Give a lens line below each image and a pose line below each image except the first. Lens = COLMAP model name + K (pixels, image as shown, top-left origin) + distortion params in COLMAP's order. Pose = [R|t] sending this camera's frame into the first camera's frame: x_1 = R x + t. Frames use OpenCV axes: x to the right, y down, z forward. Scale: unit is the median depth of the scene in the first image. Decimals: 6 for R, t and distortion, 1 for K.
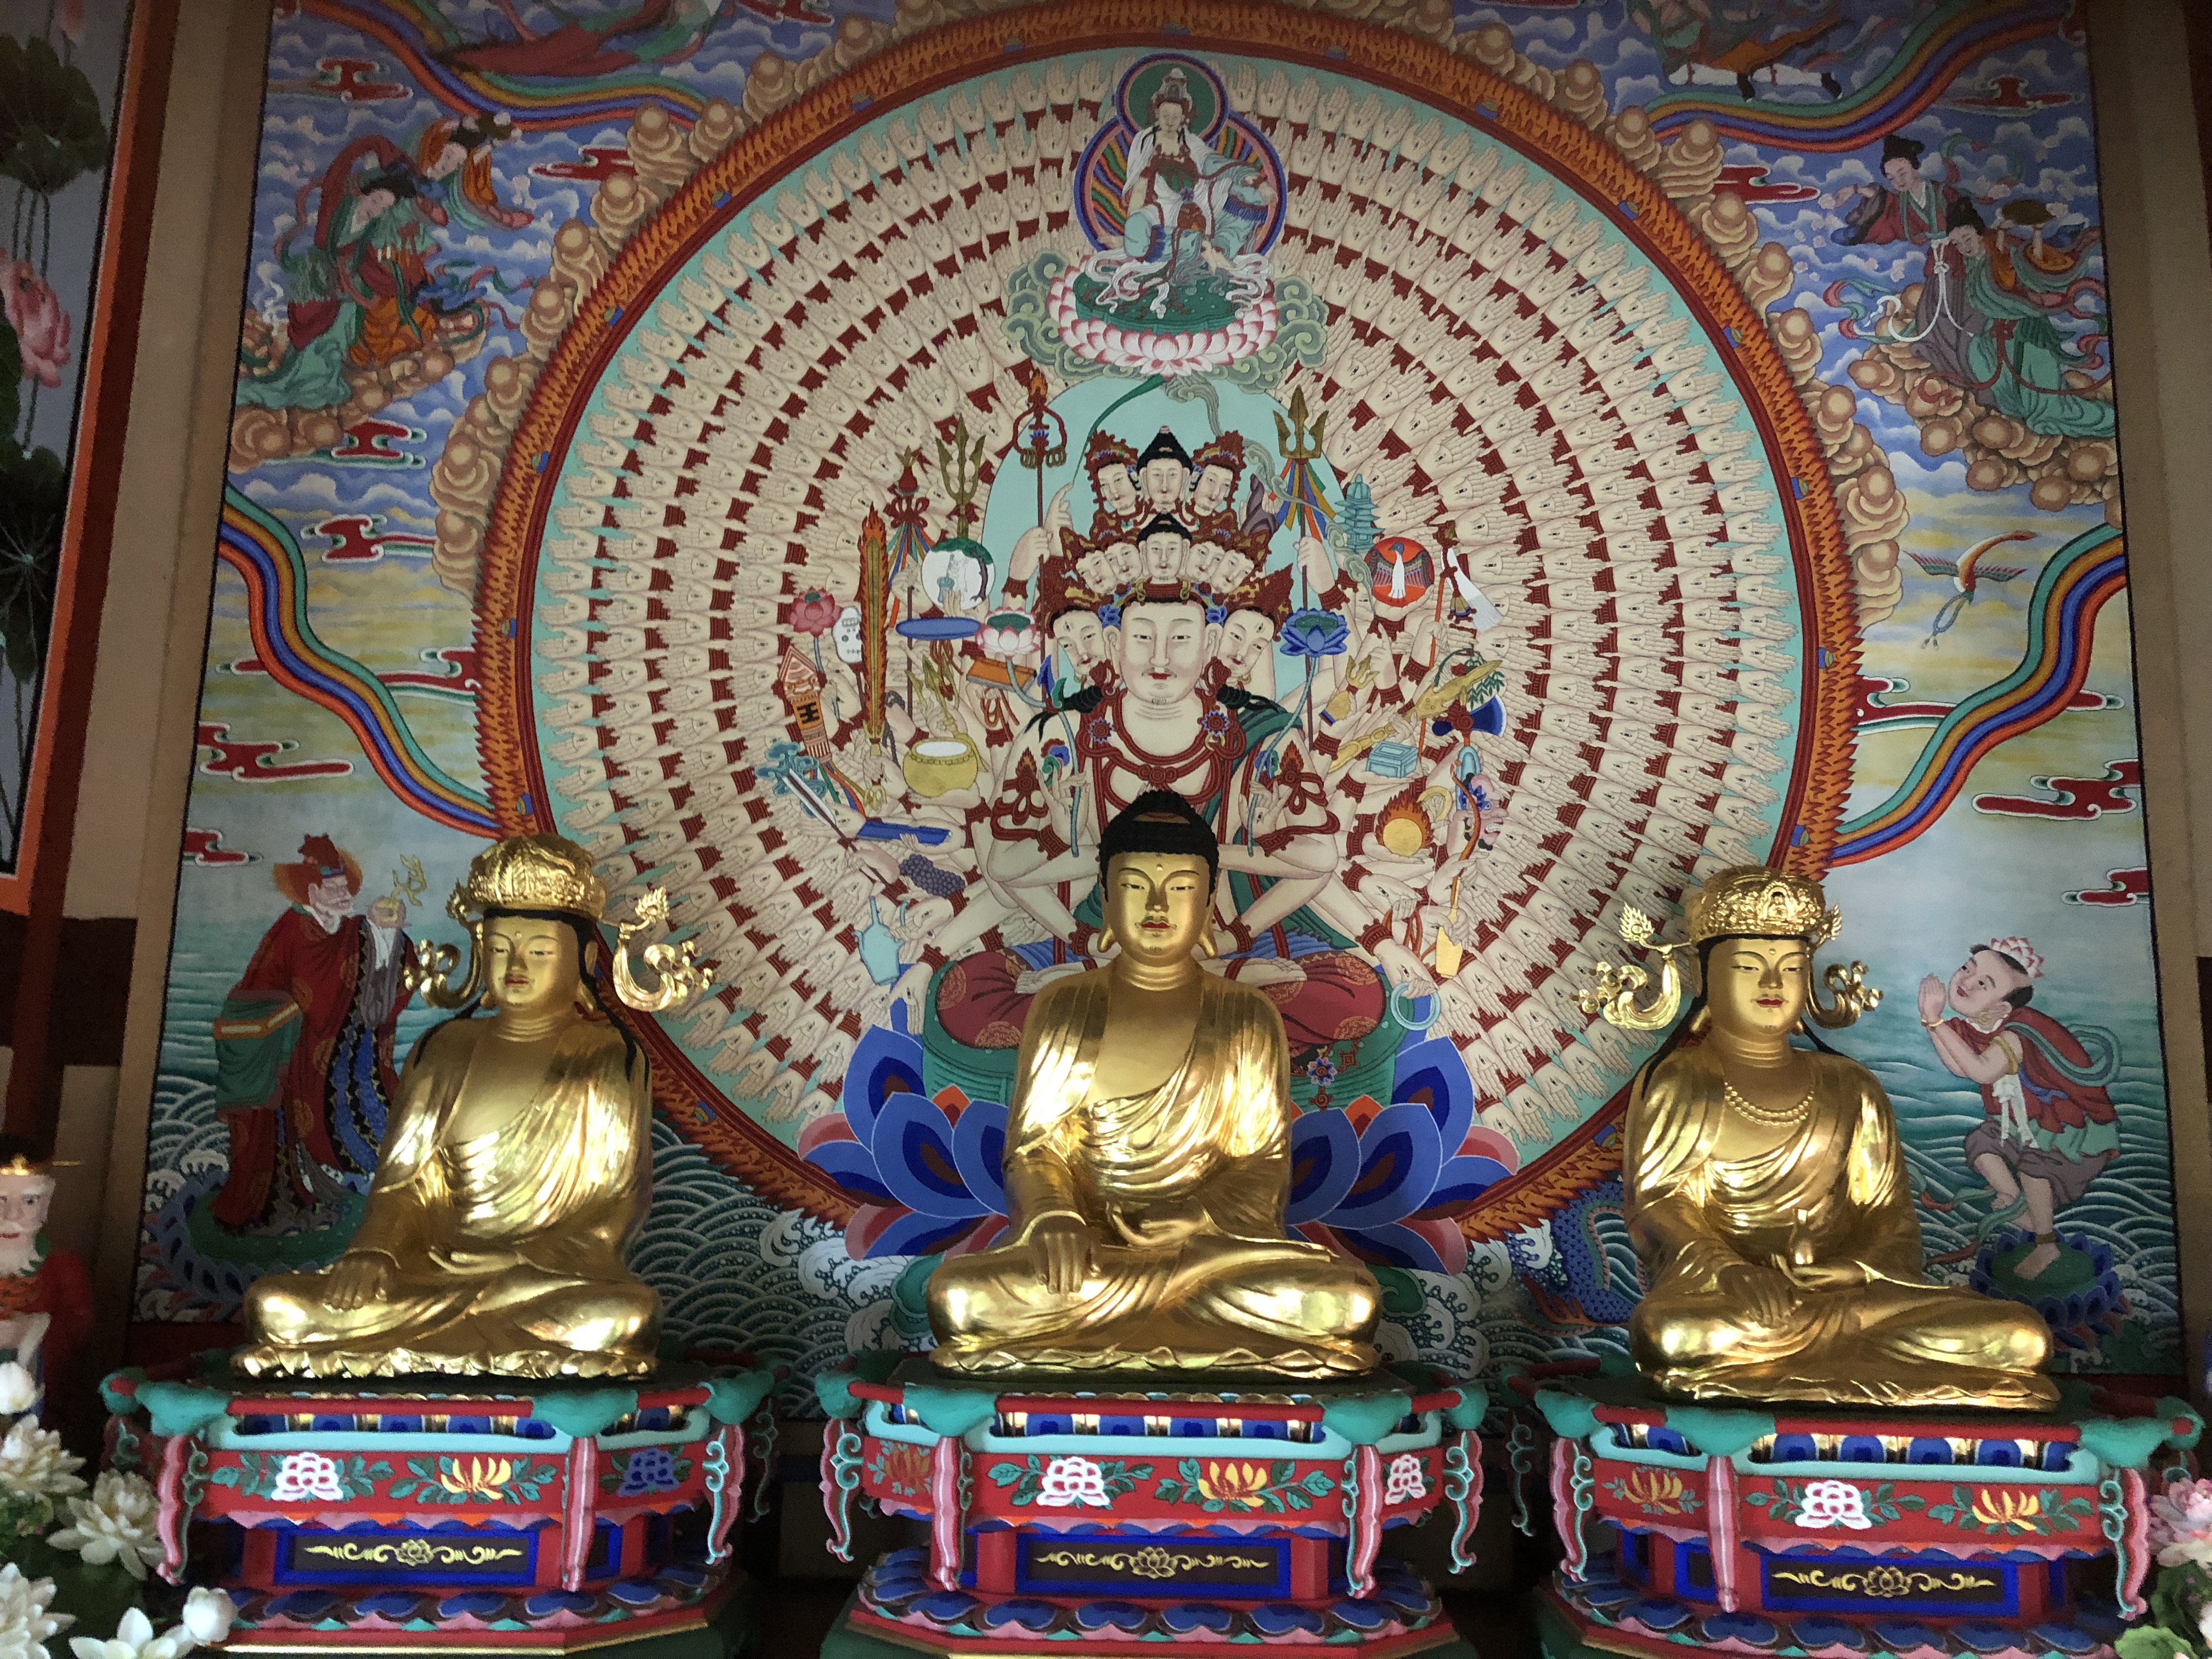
lens RADIAL K [[1792.0, 0, 1116.7], [0, 1792.0, 847.0], [0, 0, 1]] dist [0.032359, -0.033212]
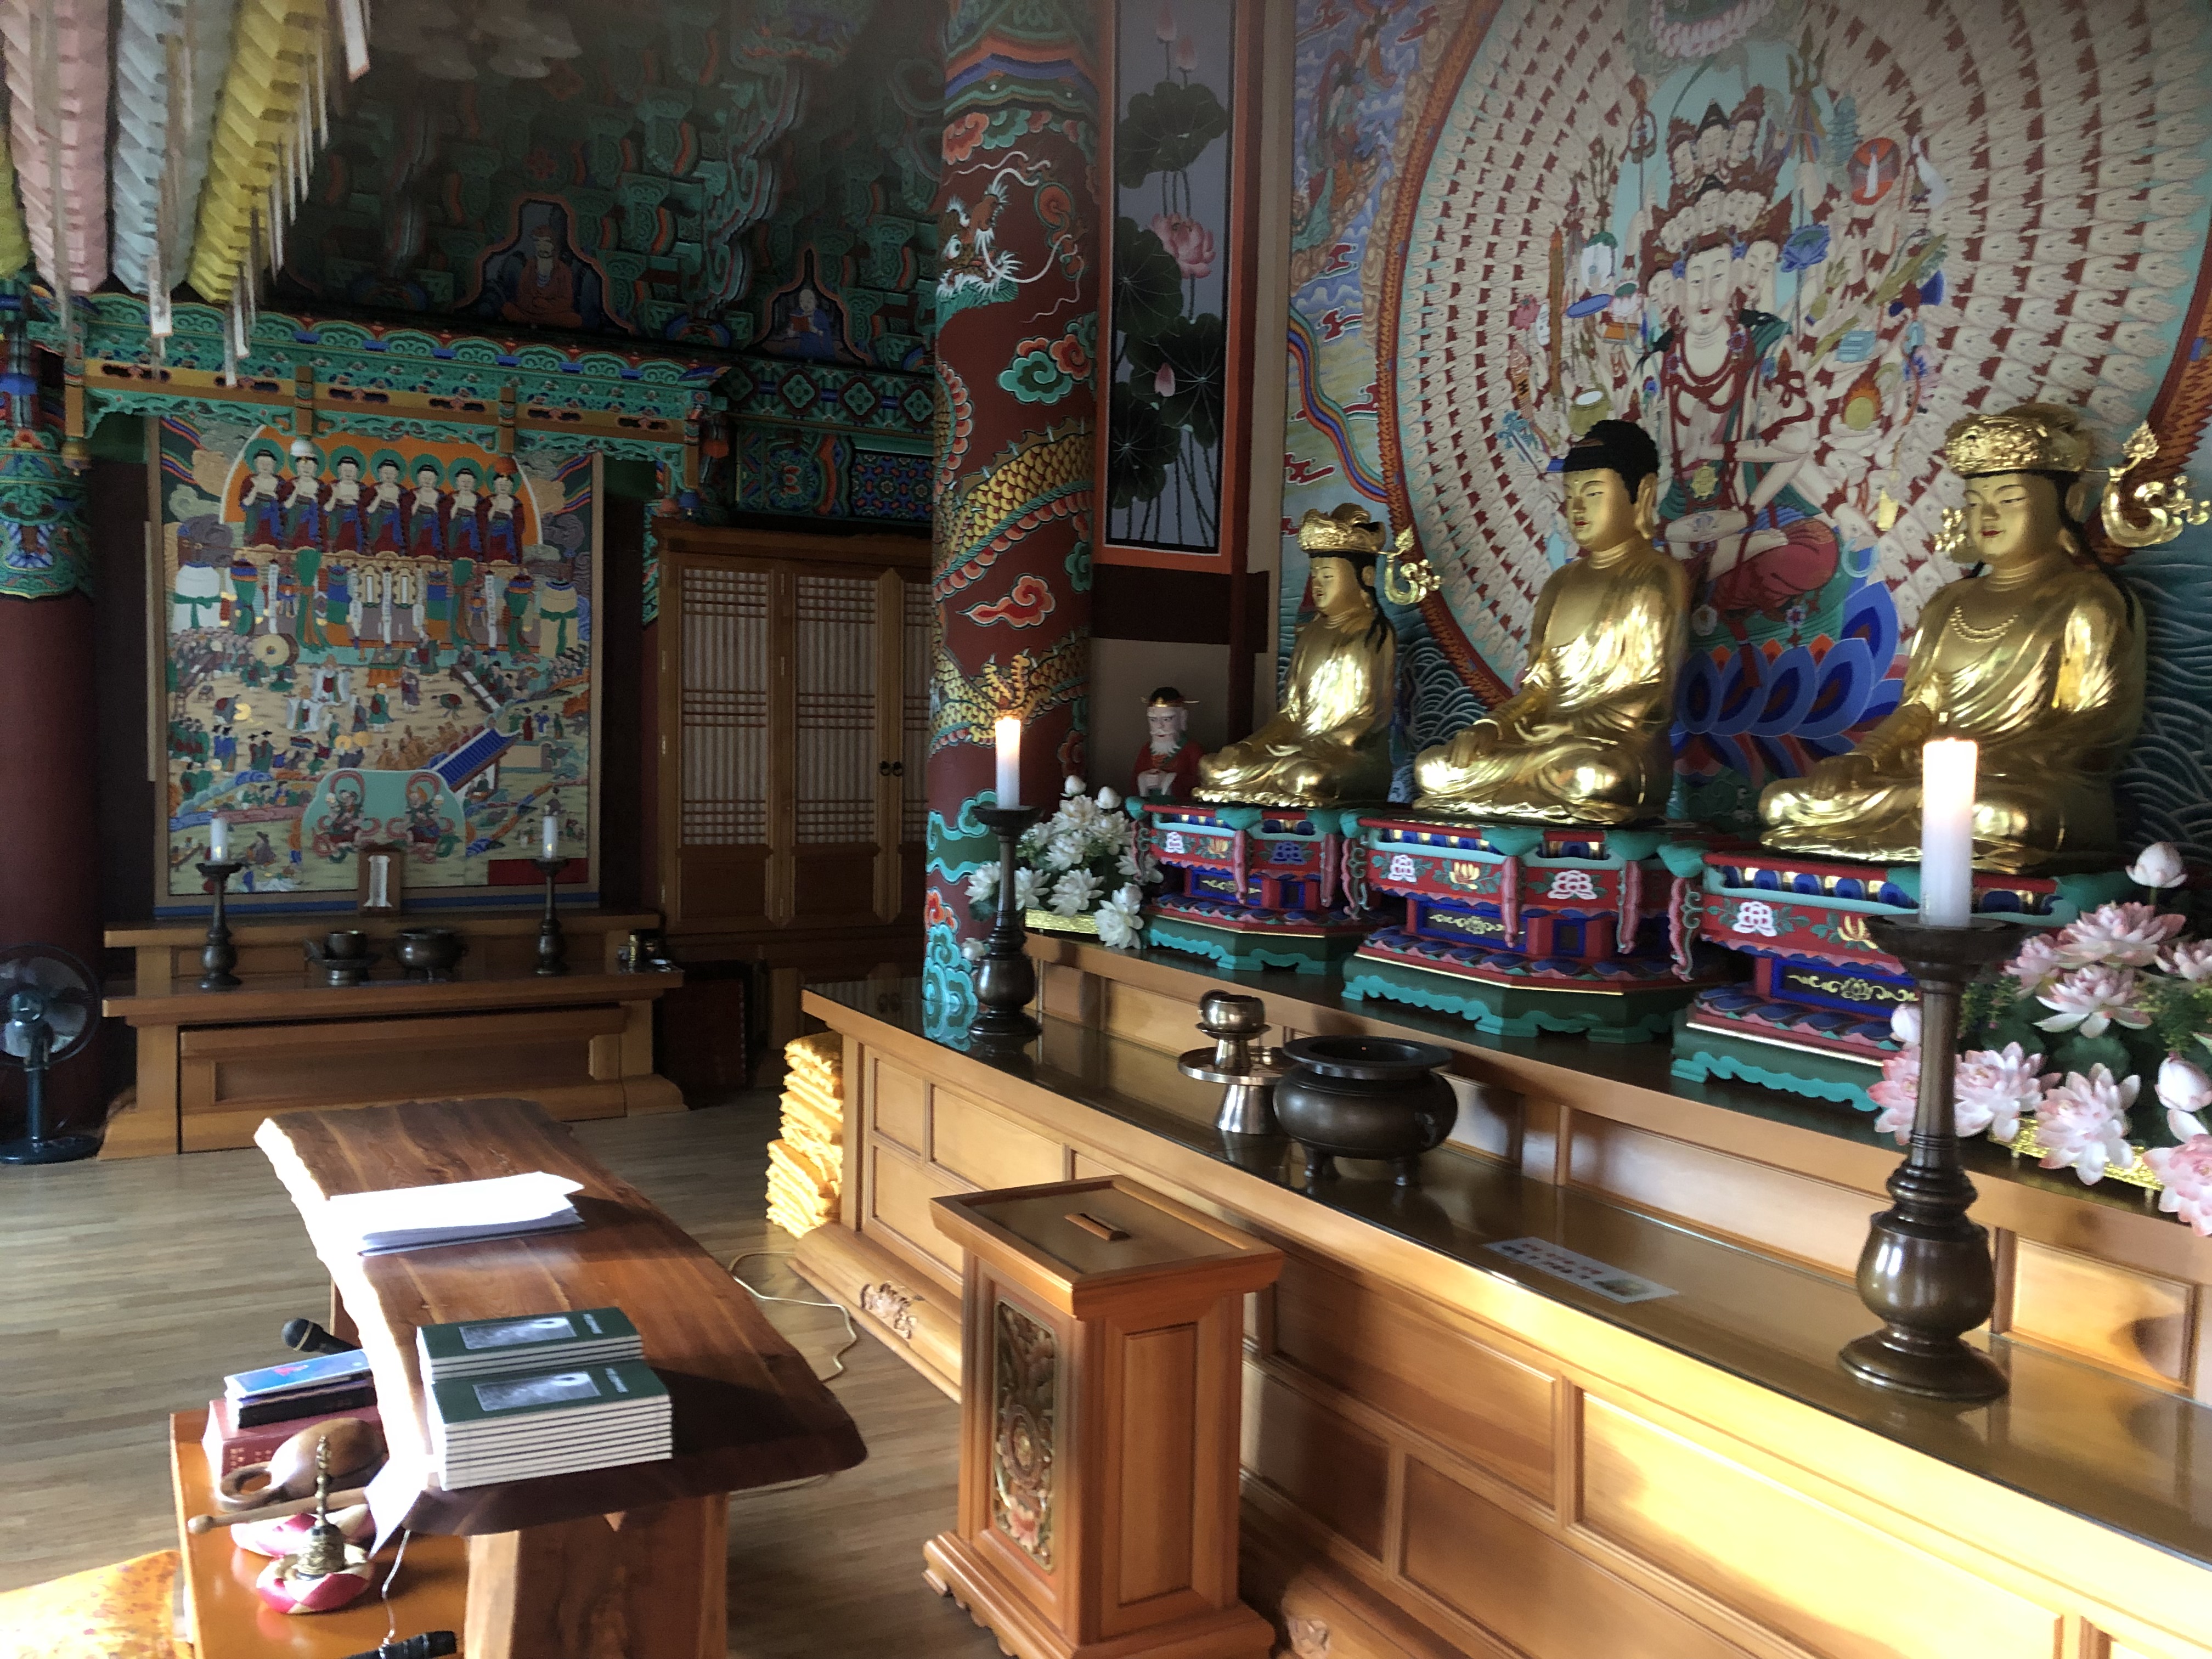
lens RADIAL K [[1792.0, 0, 1099.8], [0, 1792.0, 828.6], [0, 0, 1]] dist [0.032359, -0.033212]
pose [[0.488719, 0.044167, -0.871323, 0.940203], [0.142113, 0.981349, 0.129454, 0.037303], [0.860789, -0.187093, 0.473327, -0.038011]]
